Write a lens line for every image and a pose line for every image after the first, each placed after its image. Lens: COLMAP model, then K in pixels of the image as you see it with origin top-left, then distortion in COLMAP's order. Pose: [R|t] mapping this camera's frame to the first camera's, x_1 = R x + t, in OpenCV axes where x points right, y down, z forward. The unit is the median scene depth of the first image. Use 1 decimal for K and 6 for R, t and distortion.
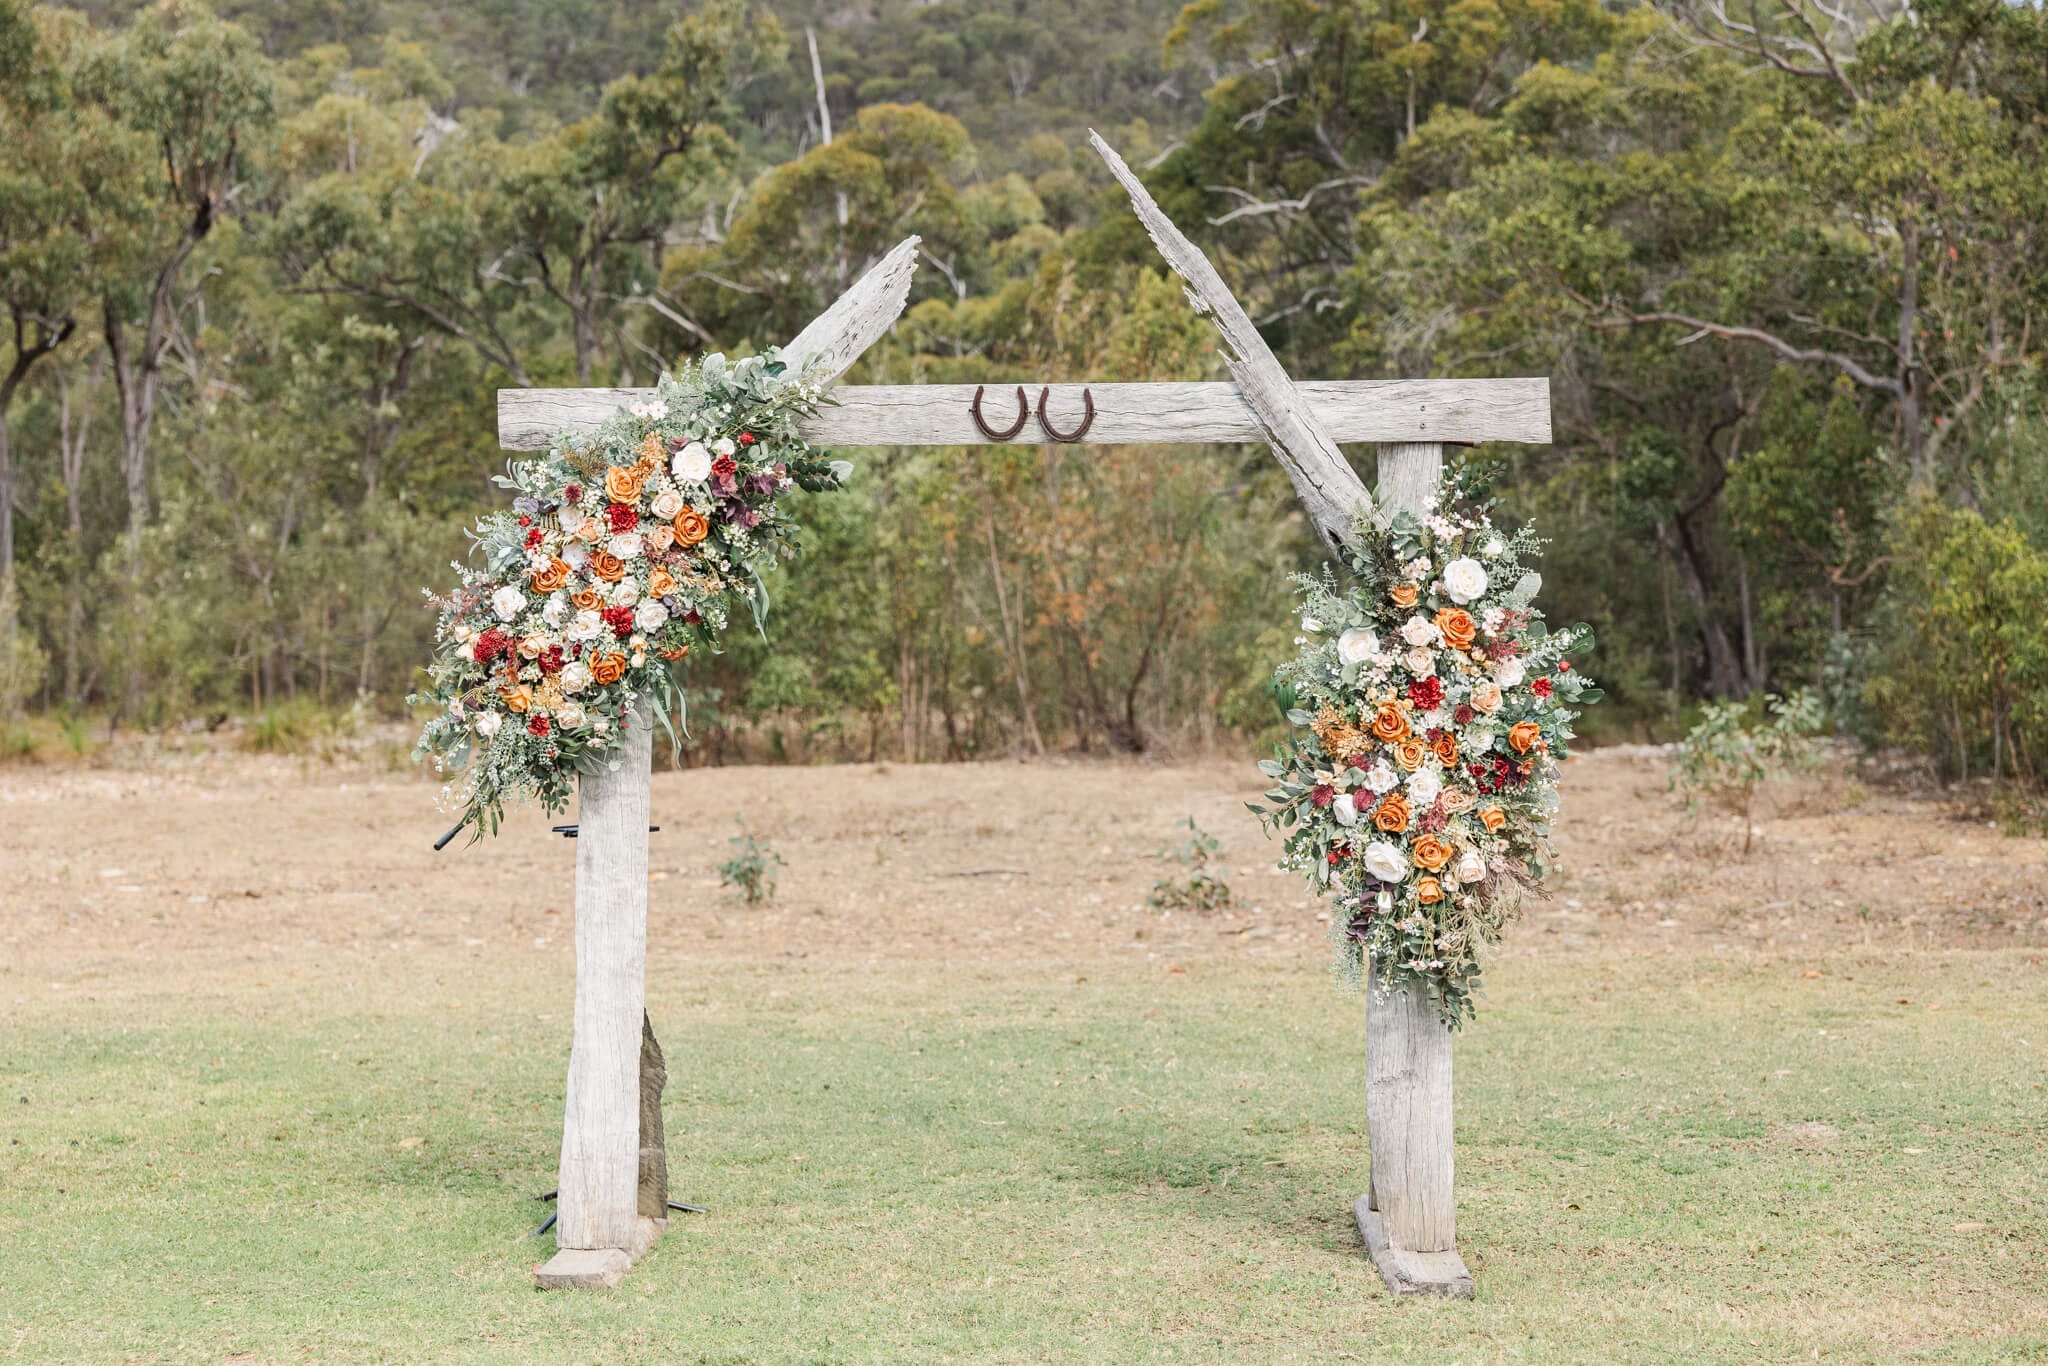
lens RADIAL K [[3943.2, 0, 1009.1], [0, 3943.2, 683.5], [0, 0, 1]] dist [0.217195, 0.000000]
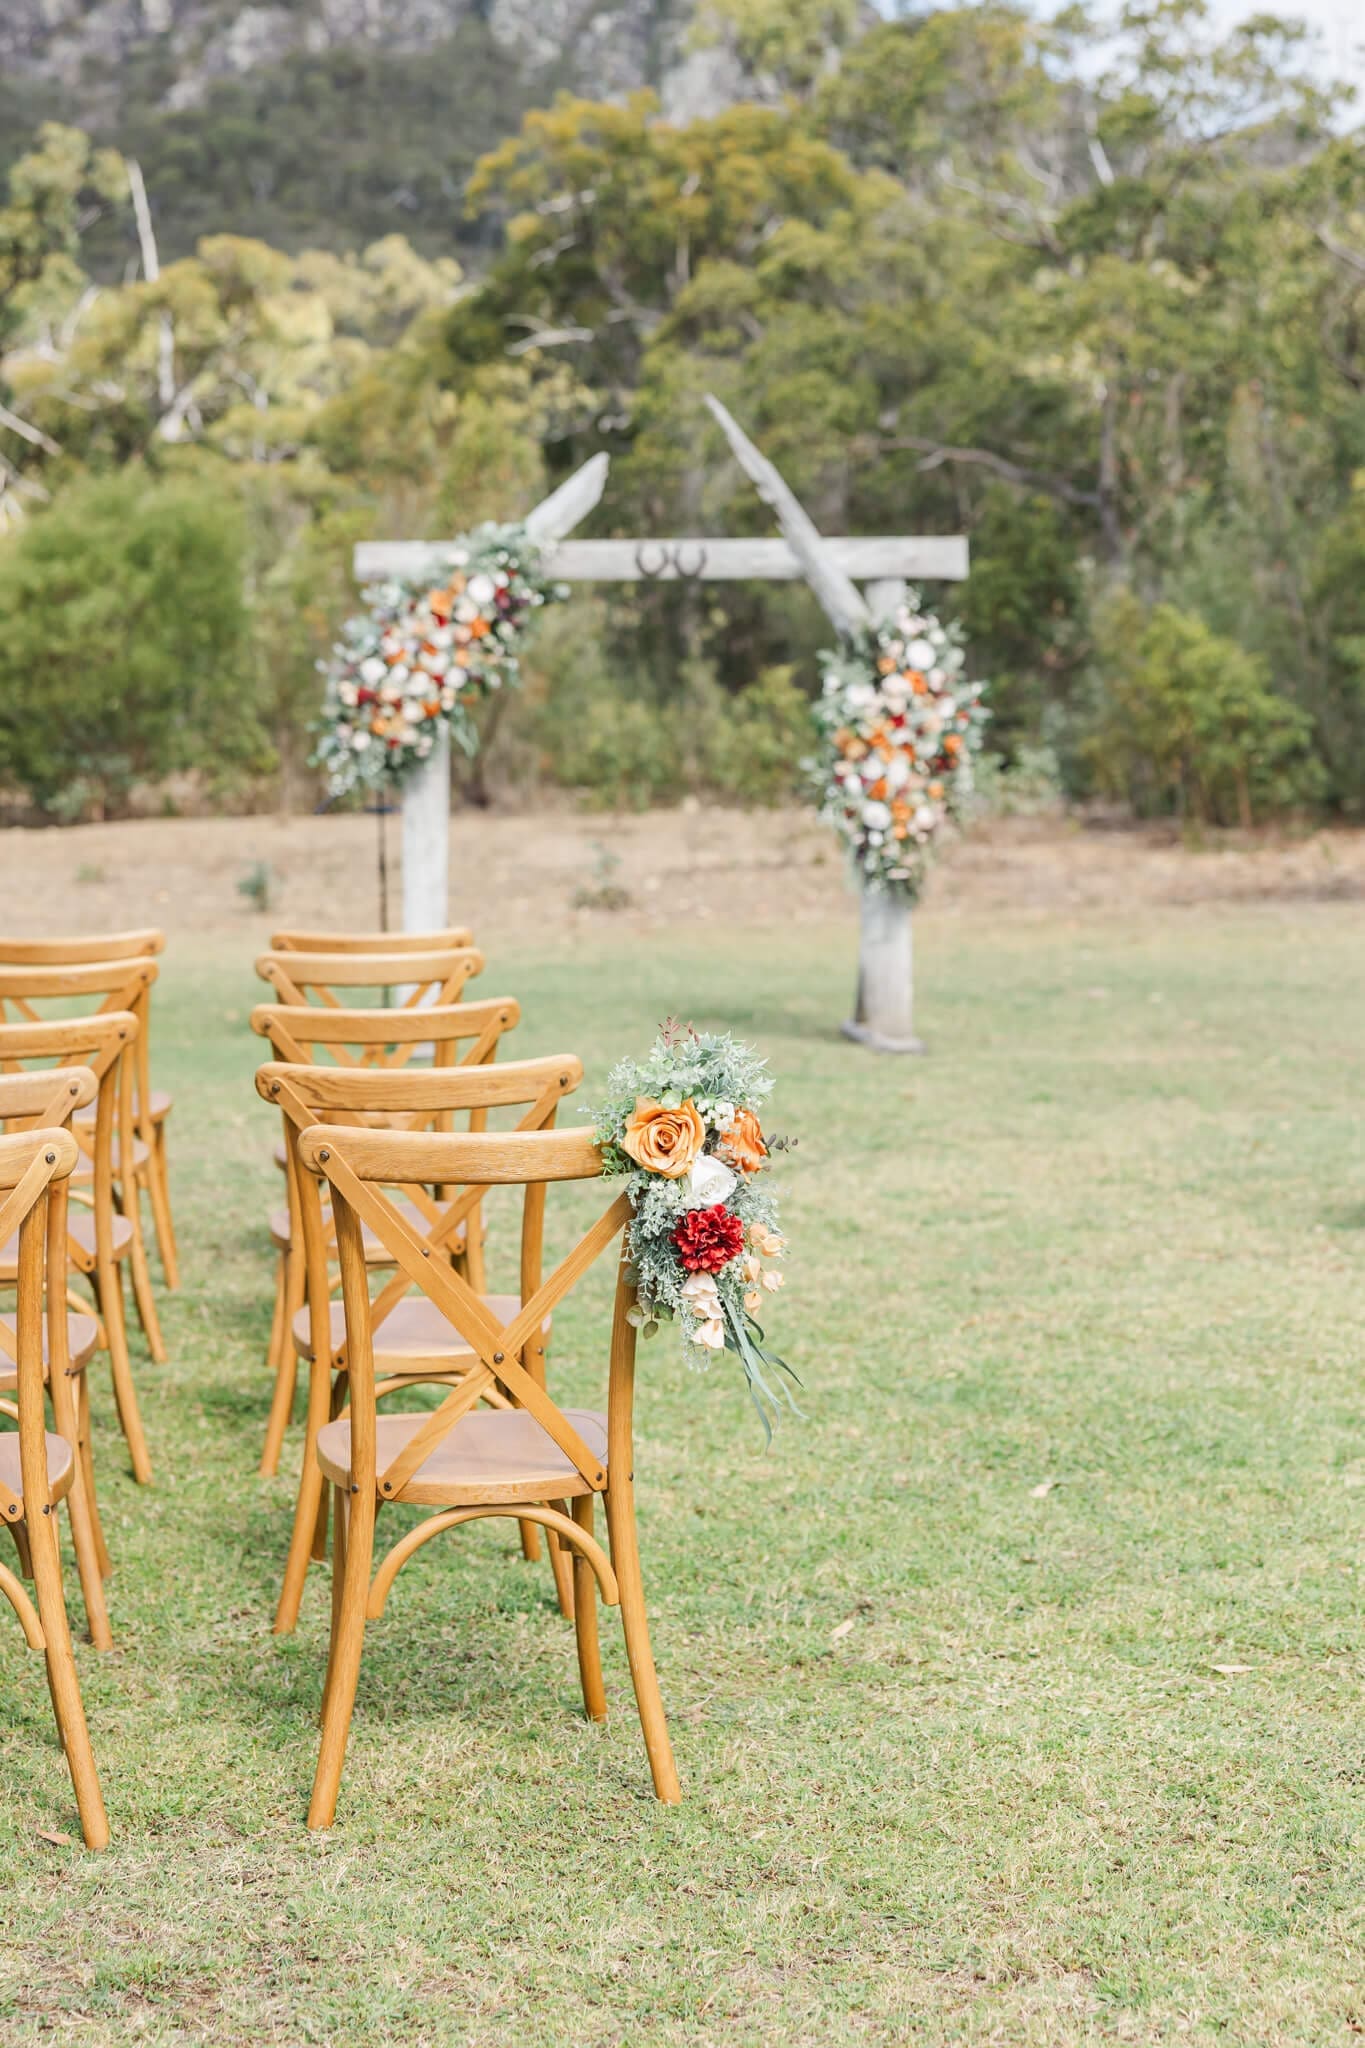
lens RADIAL K [[3742.2, 0, 689.7], [0, 3742.2, 1023.0], [0, 0, 1]] dist [0.140903, 0.000000]
pose [[0.993025, -0.014435, 0.117014, -0.182136], [0.006381, 0.997602, 0.068915, 0.021030], [-0.117728, -0.067688, 0.990736, -0.644467]]
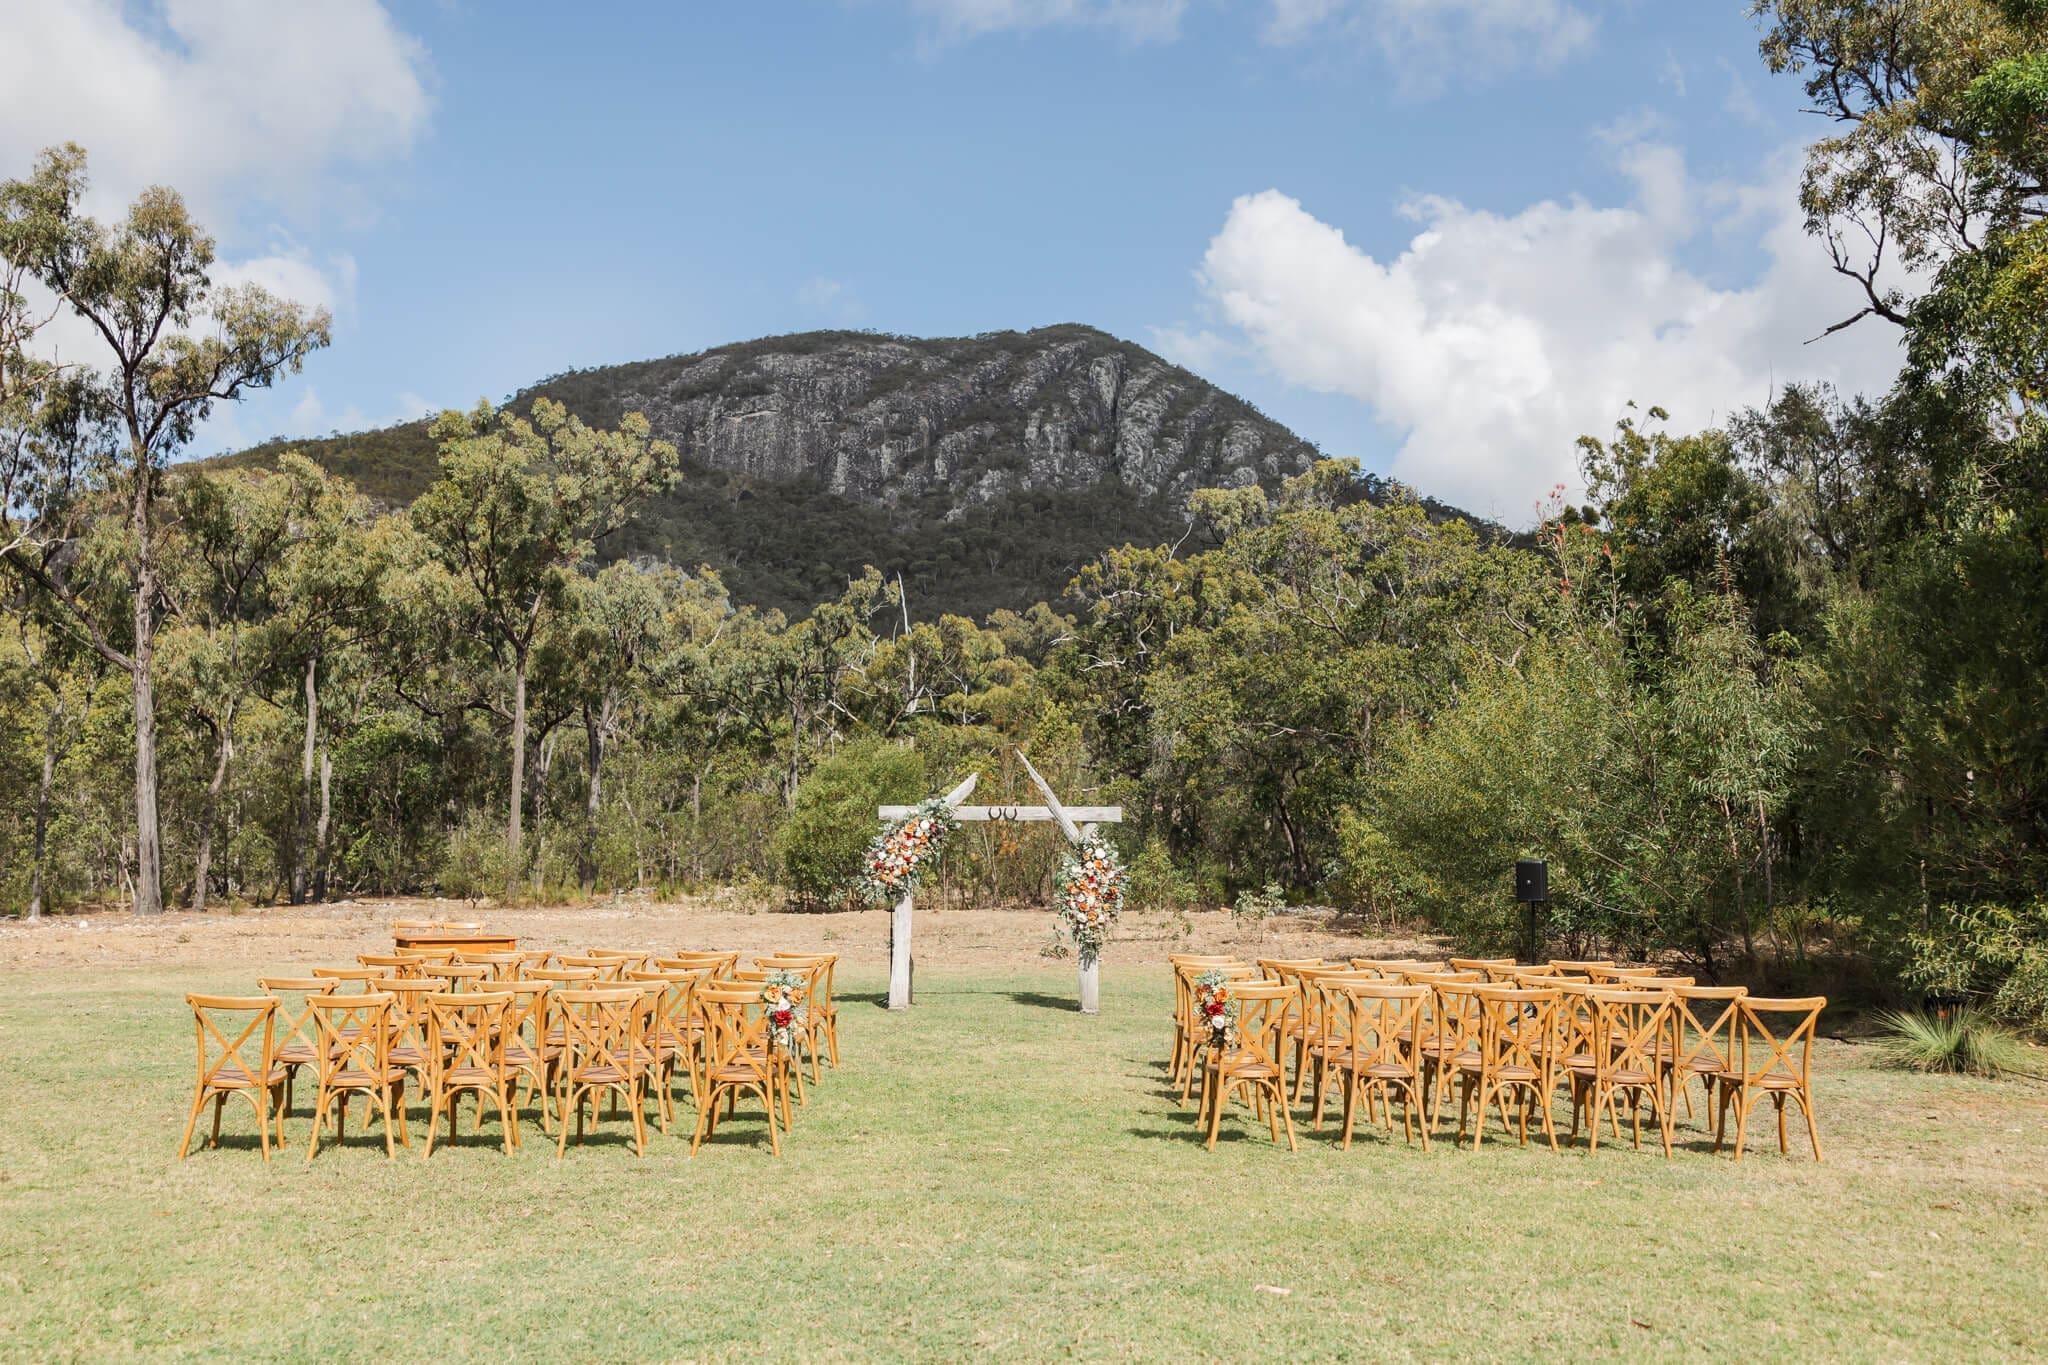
lens RADIAL K [[2163.8, 0, 1012.6], [0, 2163.8, 679.4], [0, 0, 1]] dist [-0.010807, 0.000000]
pose [[0.999826, 0.014002, 0.012314, -0.014442], [-0.012821, 0.995745, -0.091250, 0.001990], [-0.013540, 0.091077, 0.995752, -1.390302]]
